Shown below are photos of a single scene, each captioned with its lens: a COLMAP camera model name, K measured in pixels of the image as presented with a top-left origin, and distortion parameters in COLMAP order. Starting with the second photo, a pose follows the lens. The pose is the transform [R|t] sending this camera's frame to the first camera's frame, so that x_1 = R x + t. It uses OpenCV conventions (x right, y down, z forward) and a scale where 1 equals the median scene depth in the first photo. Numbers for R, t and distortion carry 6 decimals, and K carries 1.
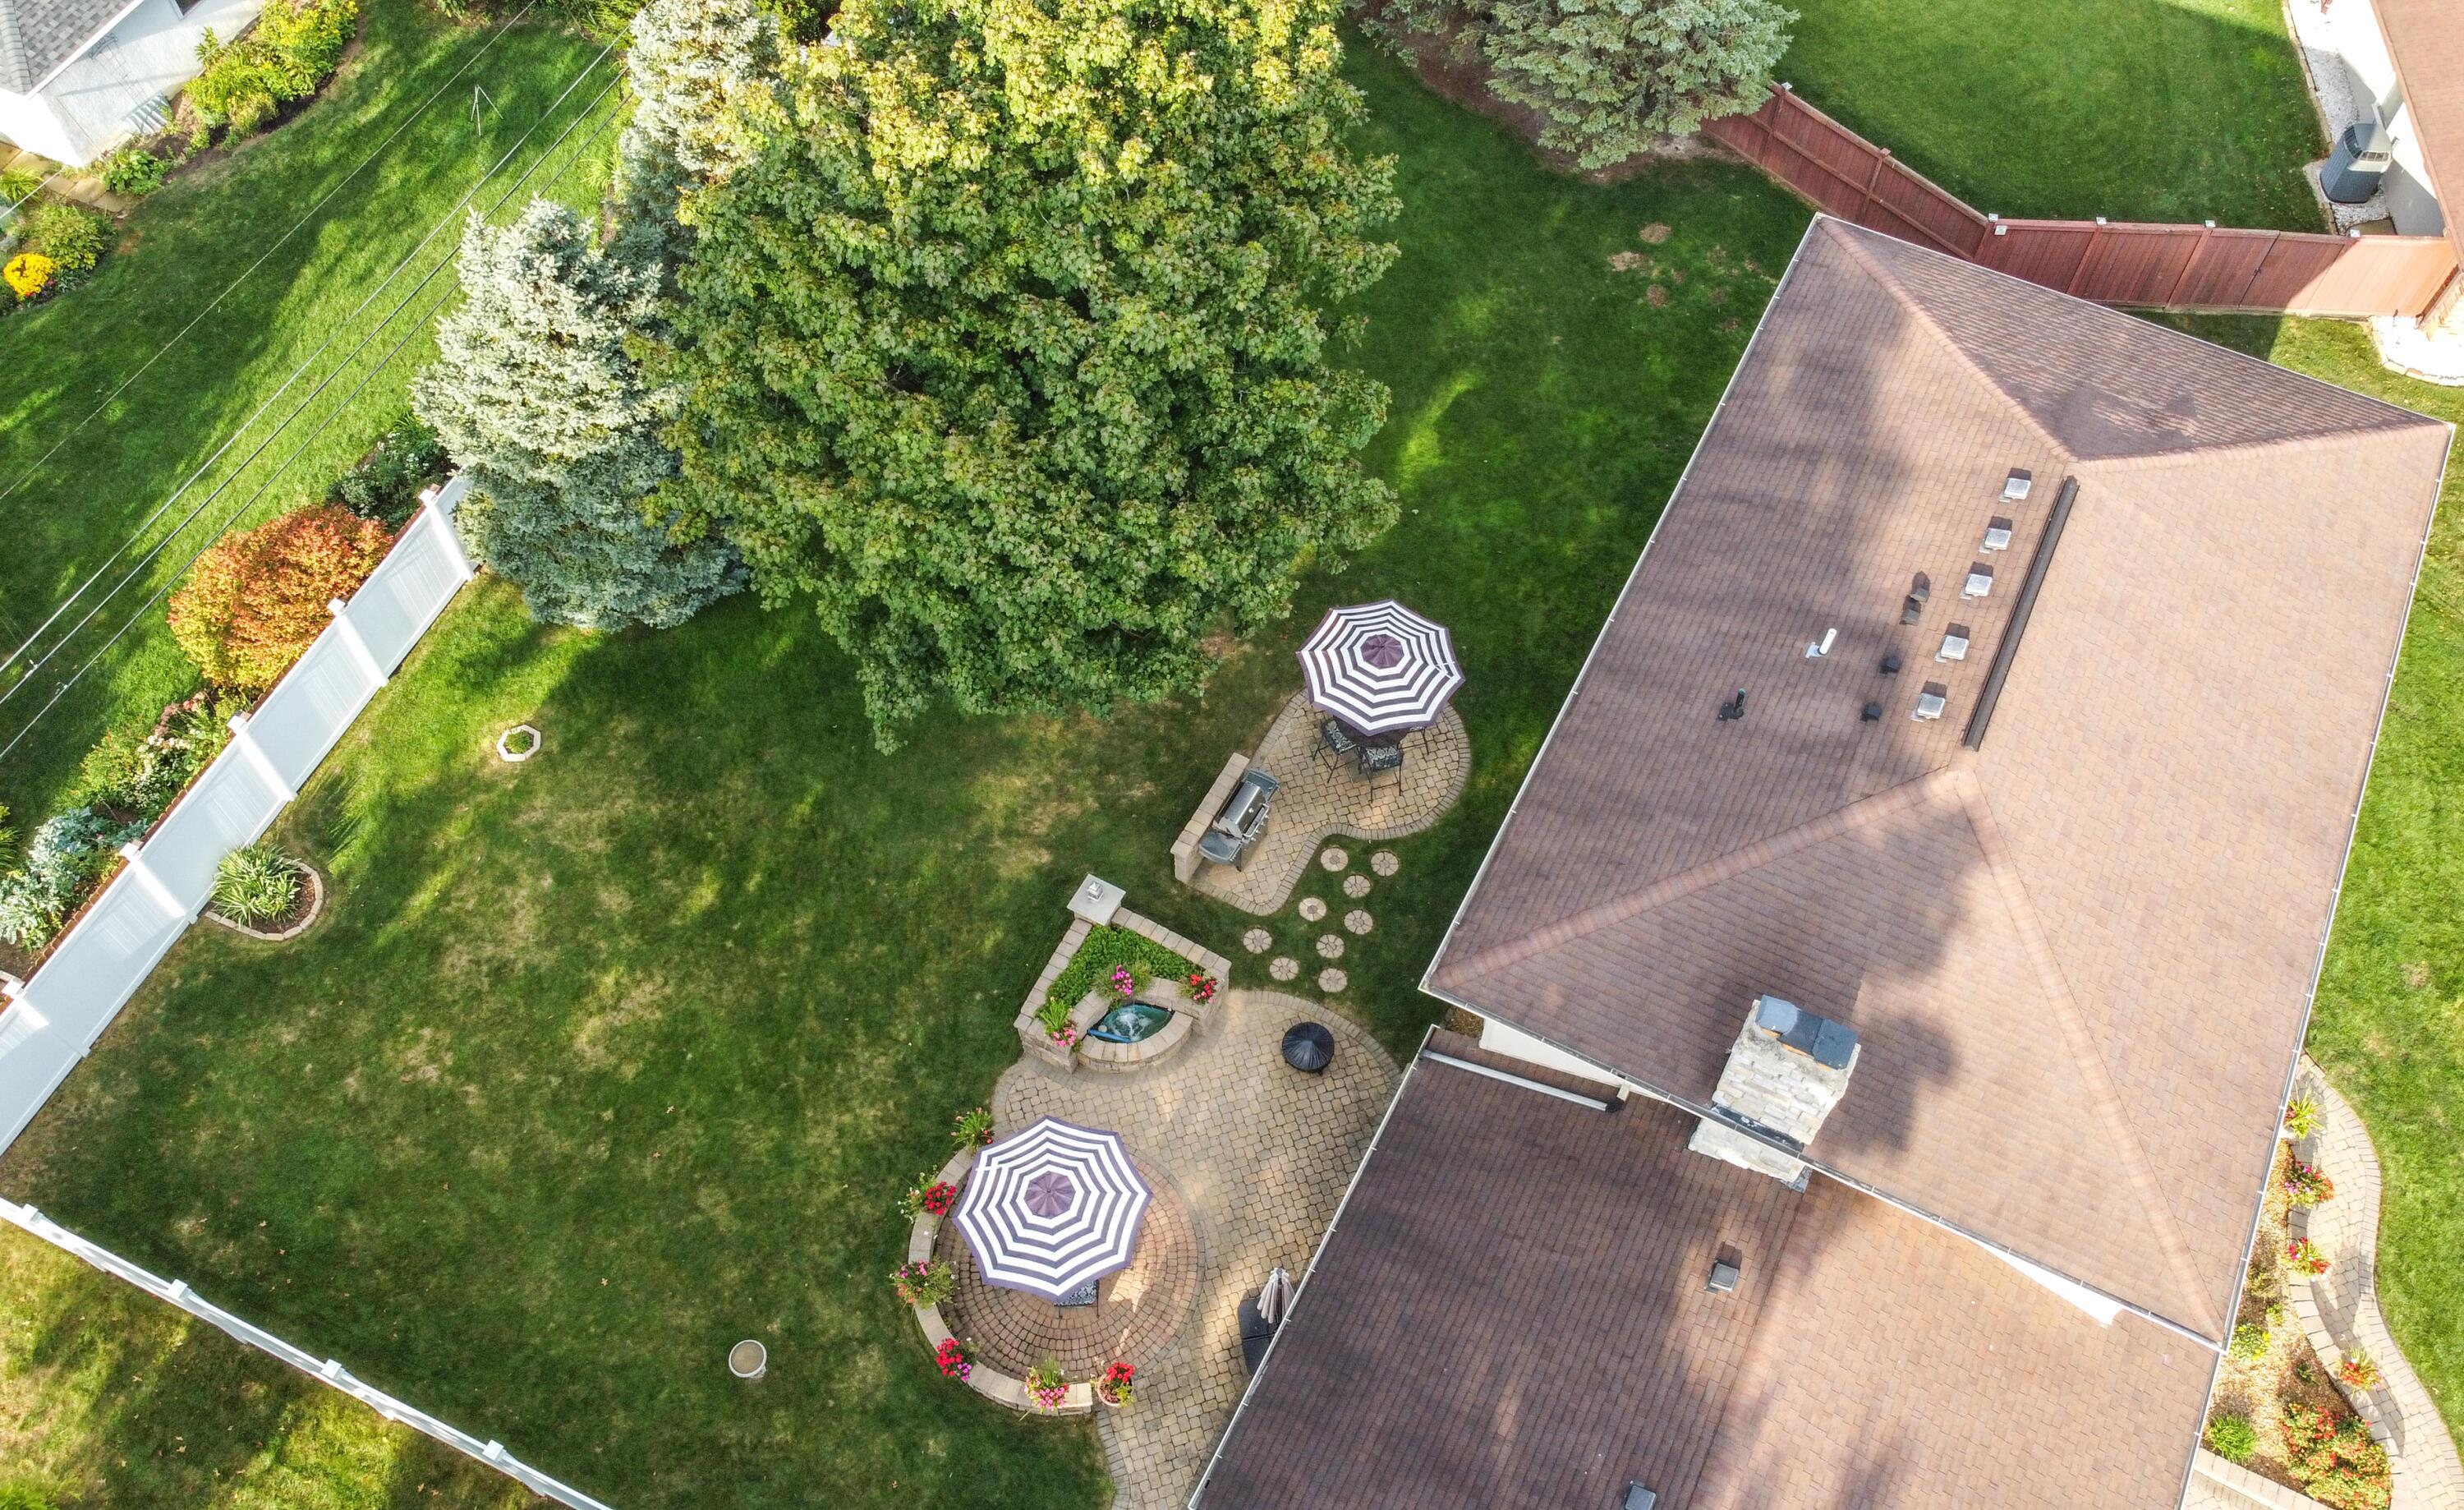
lens RADIAL K [[2045.2, 0, 1288.8], [0, 2045.2, 759.8], [0, 0, 1]] dist [-0.000337, -0.005269]
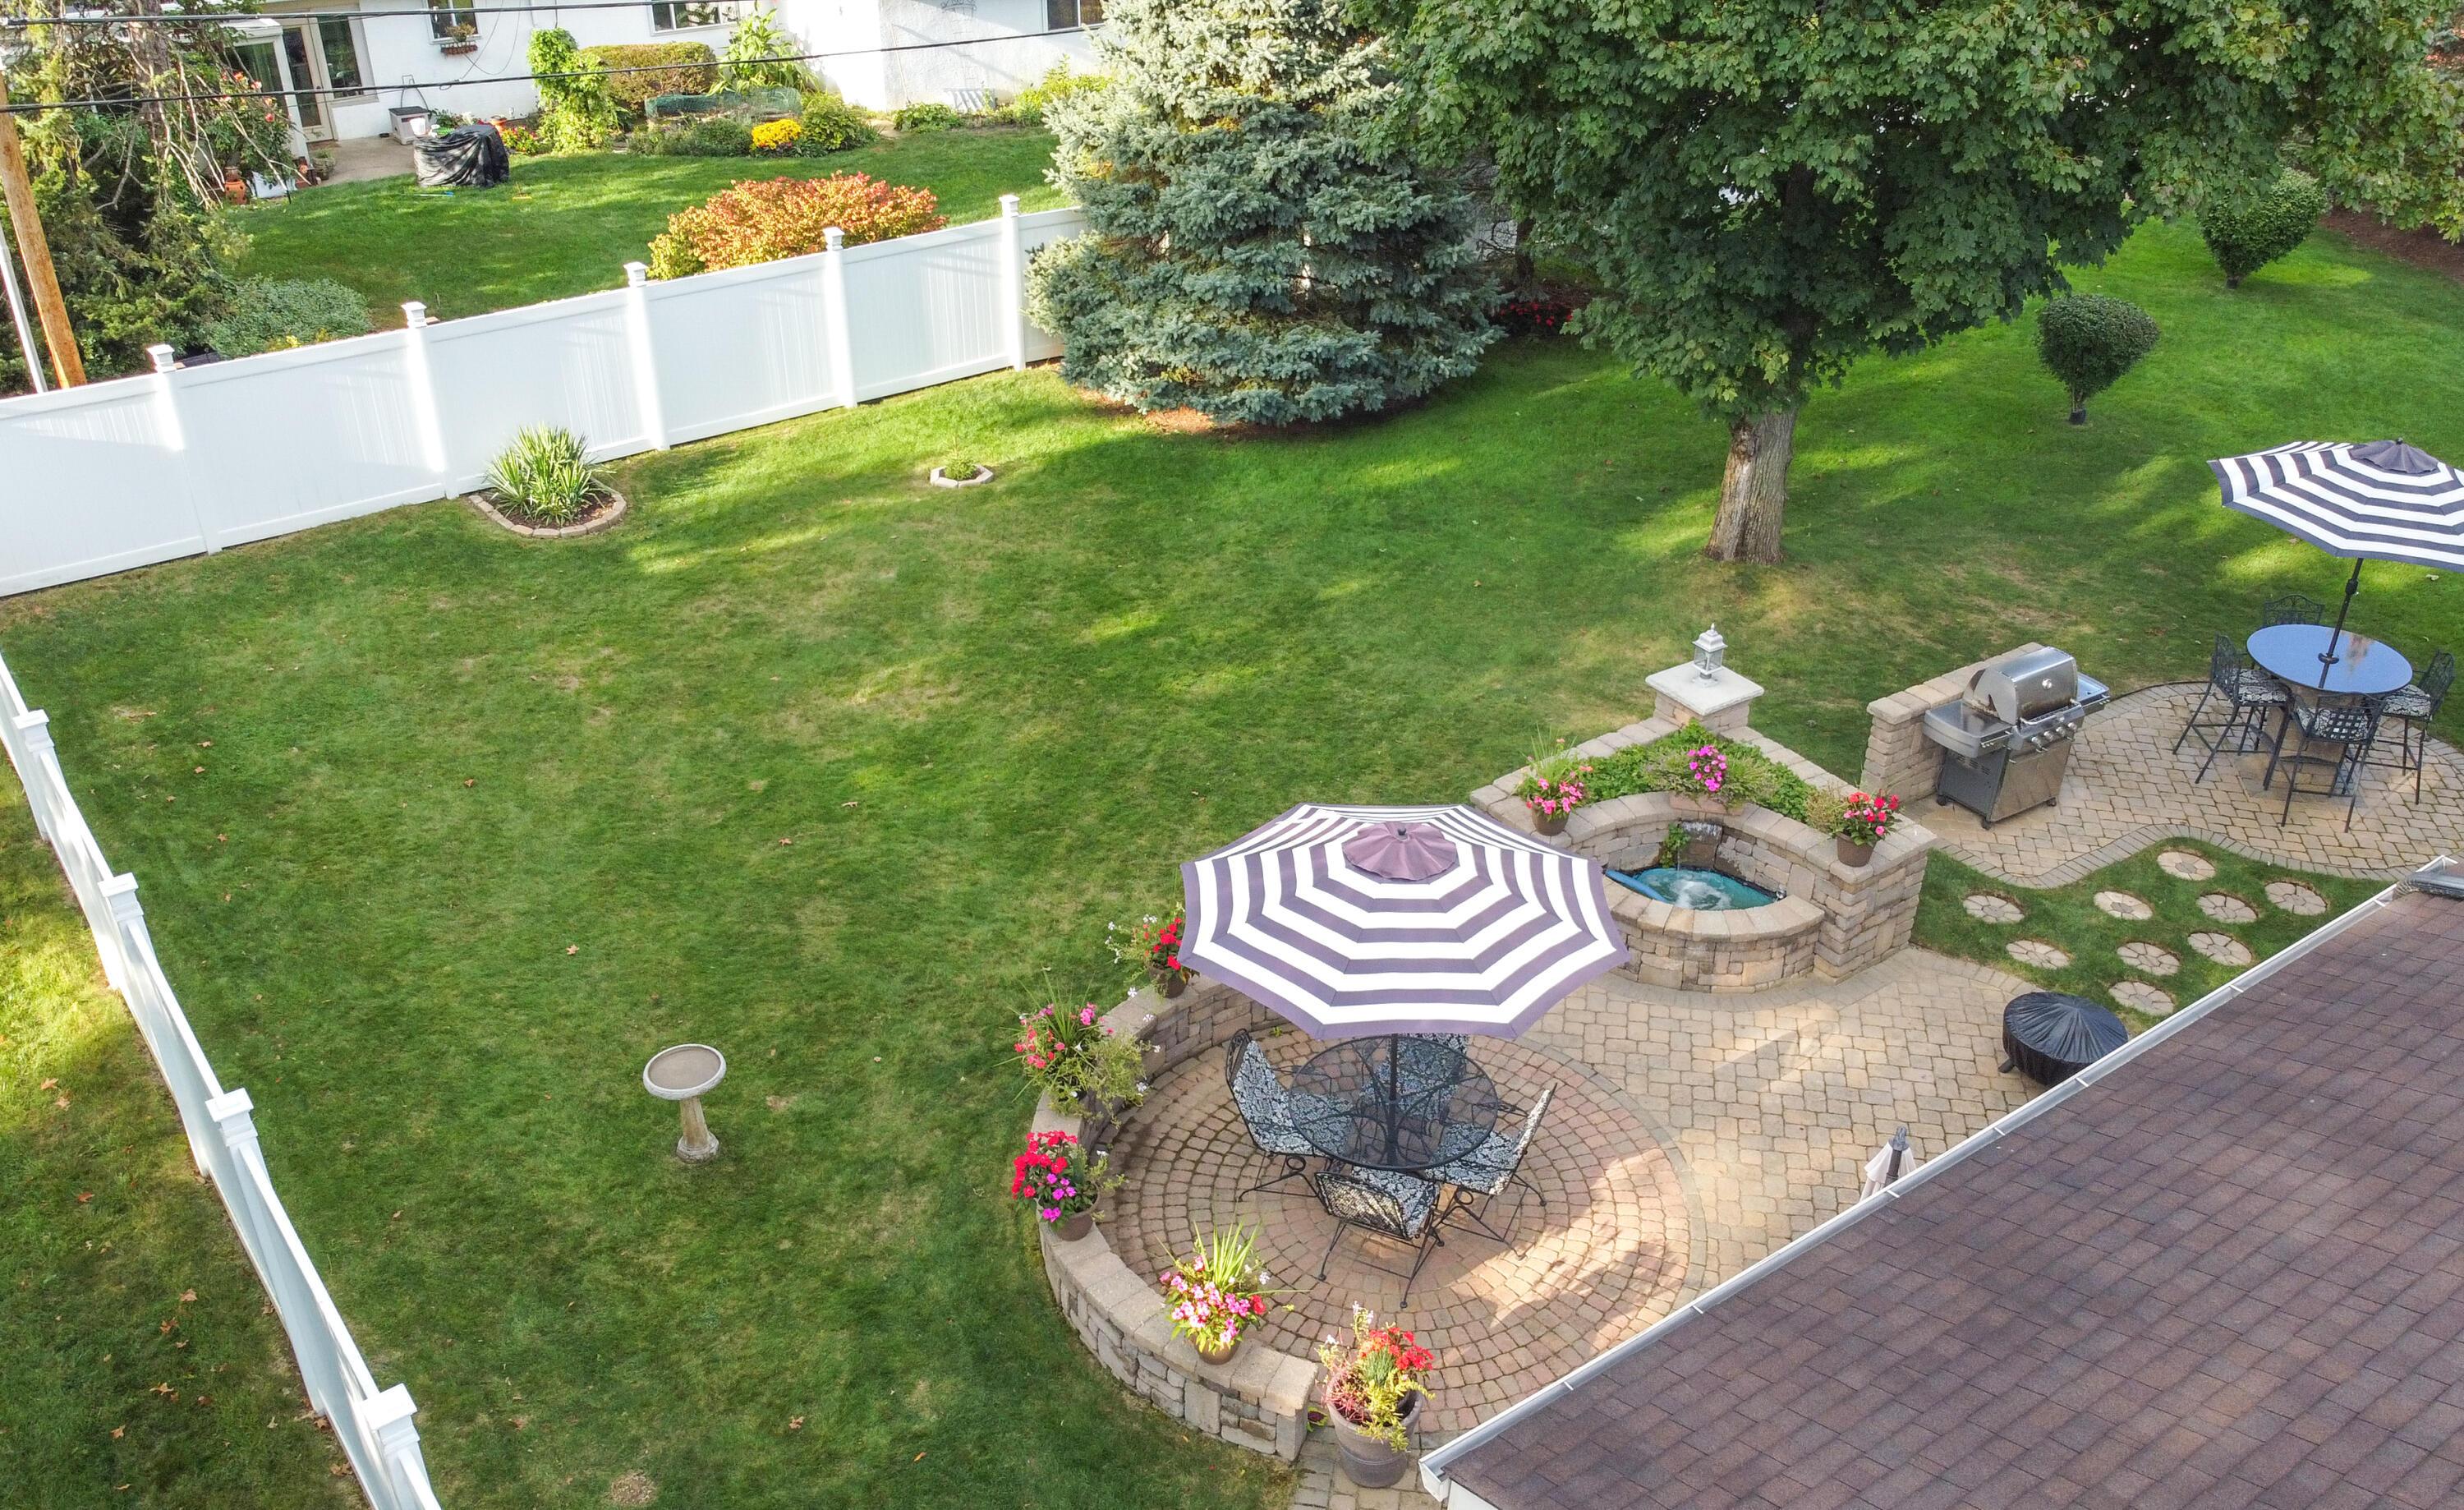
lens RADIAL K [[2045.2, 0, 1288.8], [0, 2045.2, 759.8], [0, 0, 1]] dist [-0.000337, -0.005269]
pose [[0.884724, 0.223747, -0.408903, 0.027776], [-0.390027, 0.835721, -0.386587, 0.317086], [0.255231, 0.501506, 0.826649, 0.541730]]
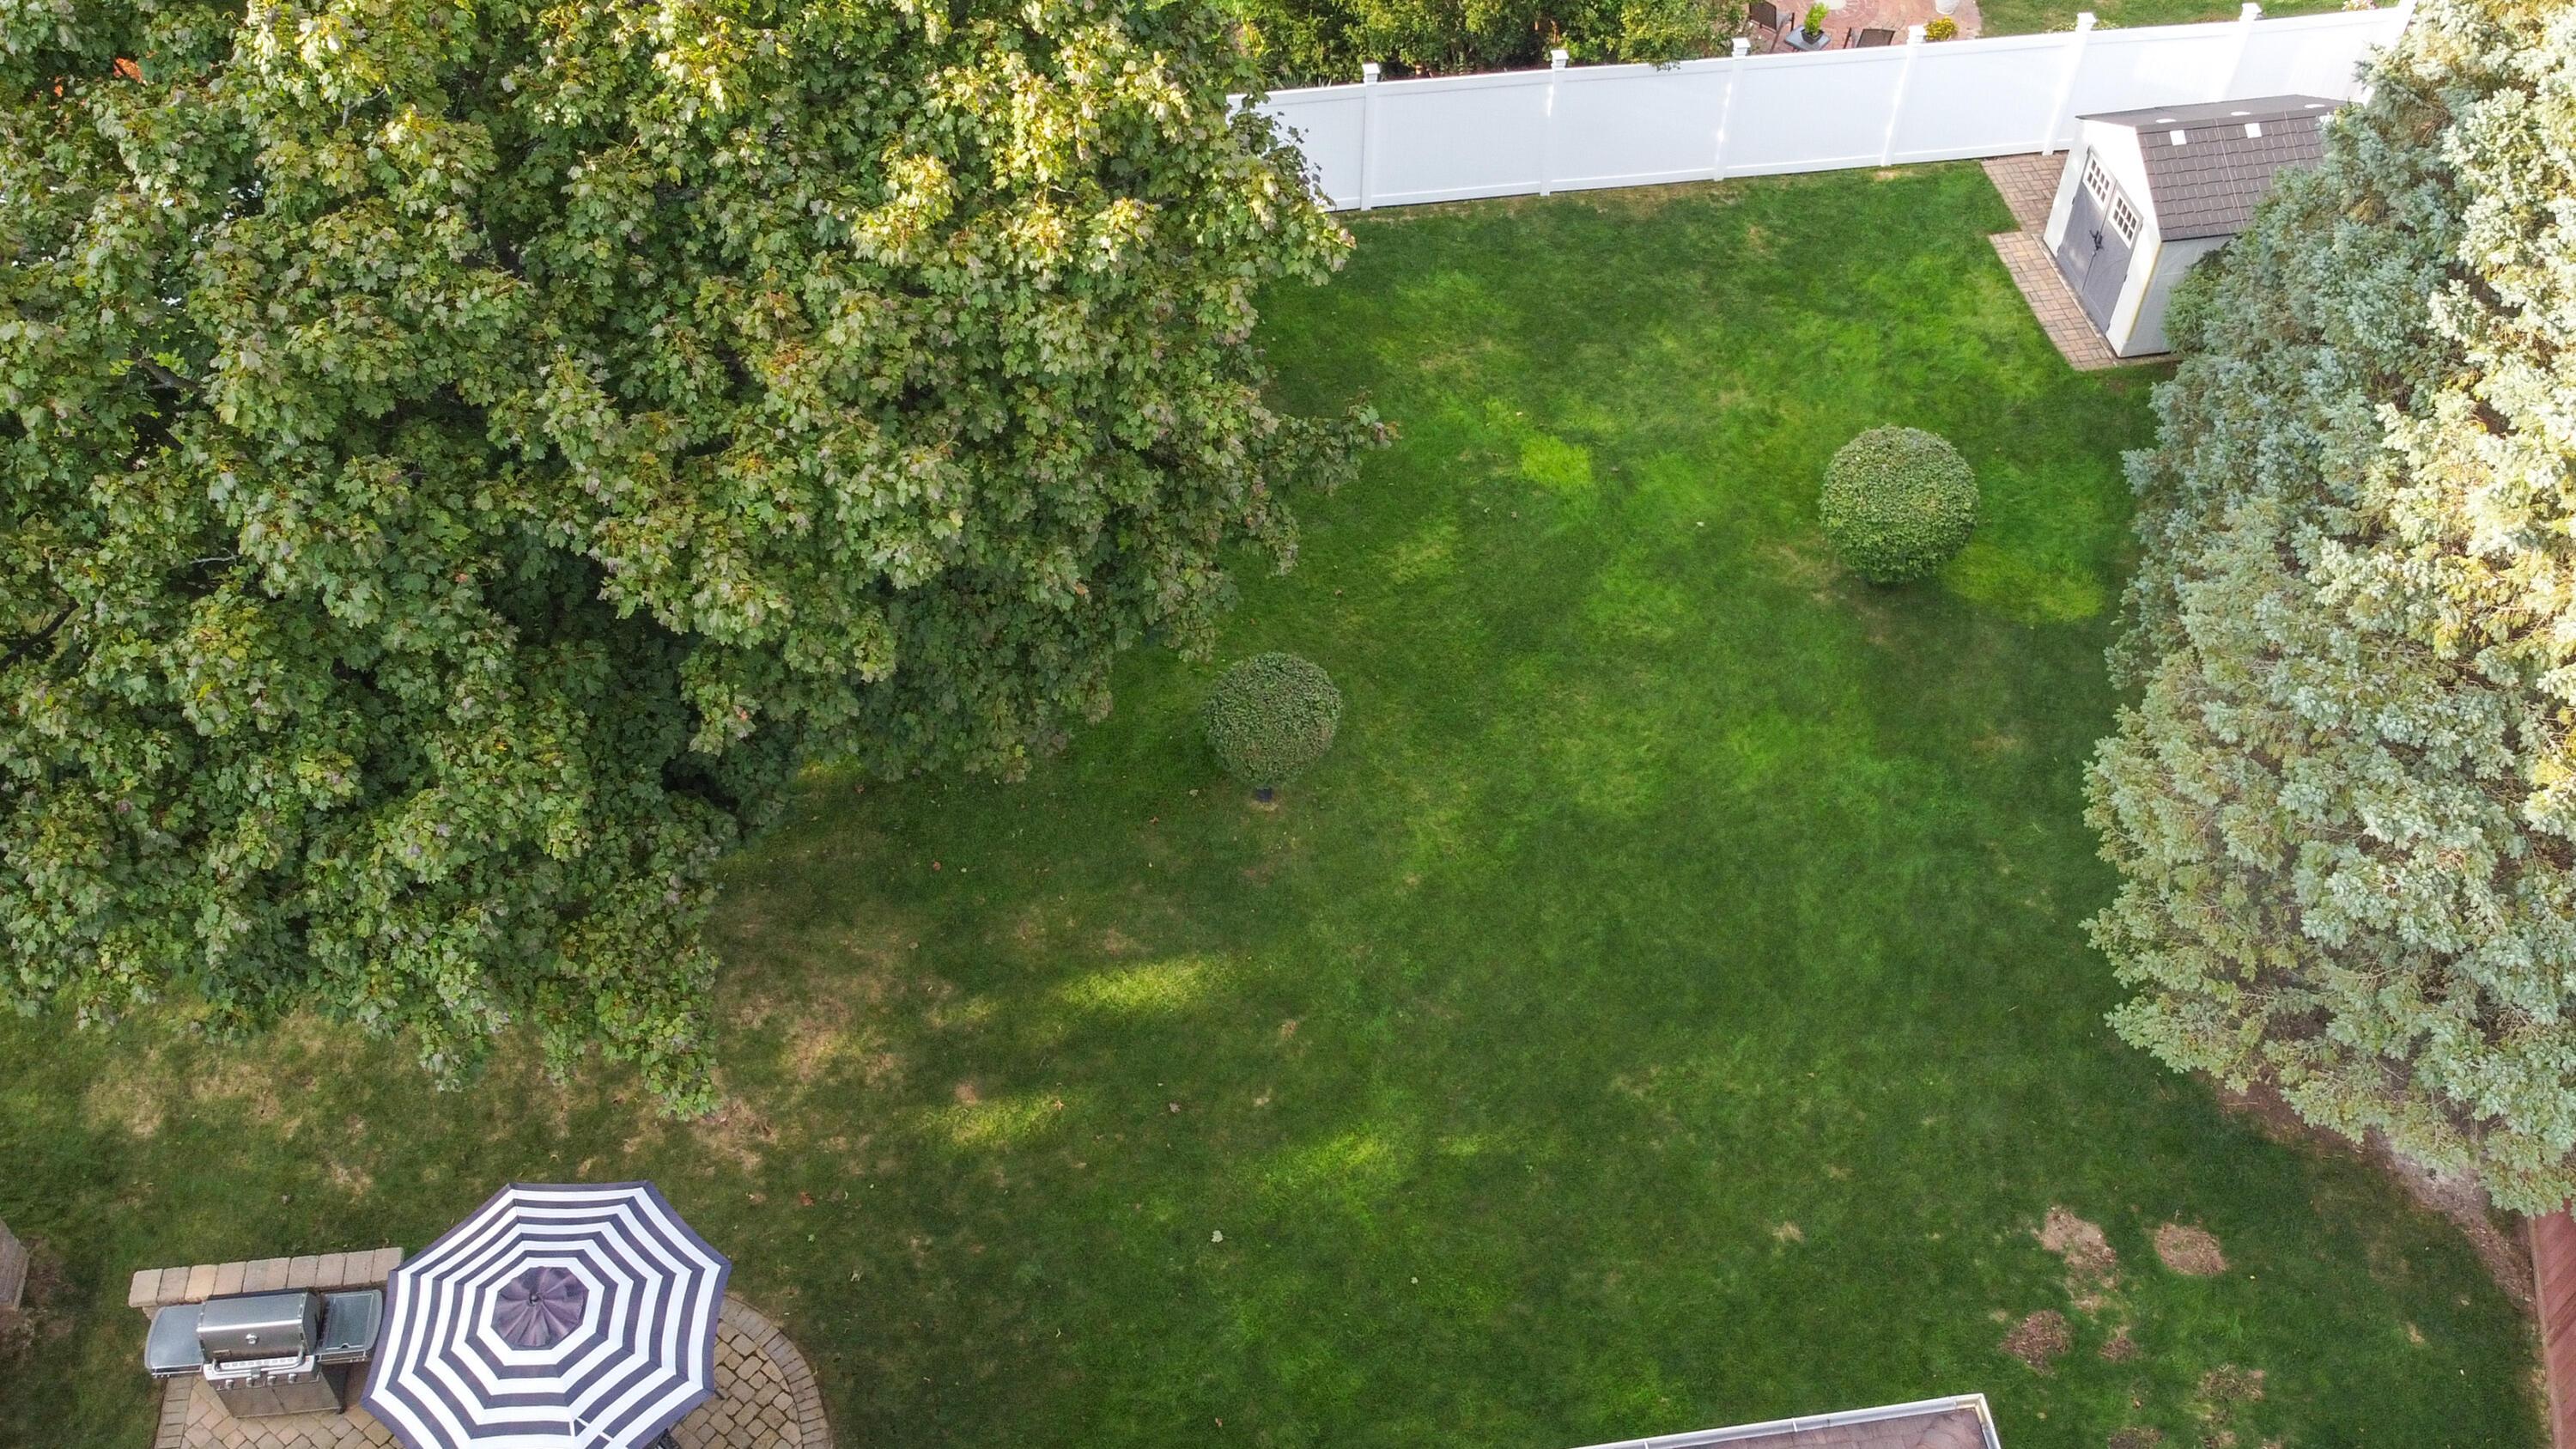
lens RADIAL K [[2330.2, 0, 1446.4], [0, 2330.2, 718.3], [0, 0, 1]] dist [0.004650, -0.005151]
pose [[0.586831, 0.607583, -0.535231, 0.369605], [-0.706911, 0.706777, 0.027255, -0.306623], [0.394849, 0.362367, 0.844266, 0.587410]]
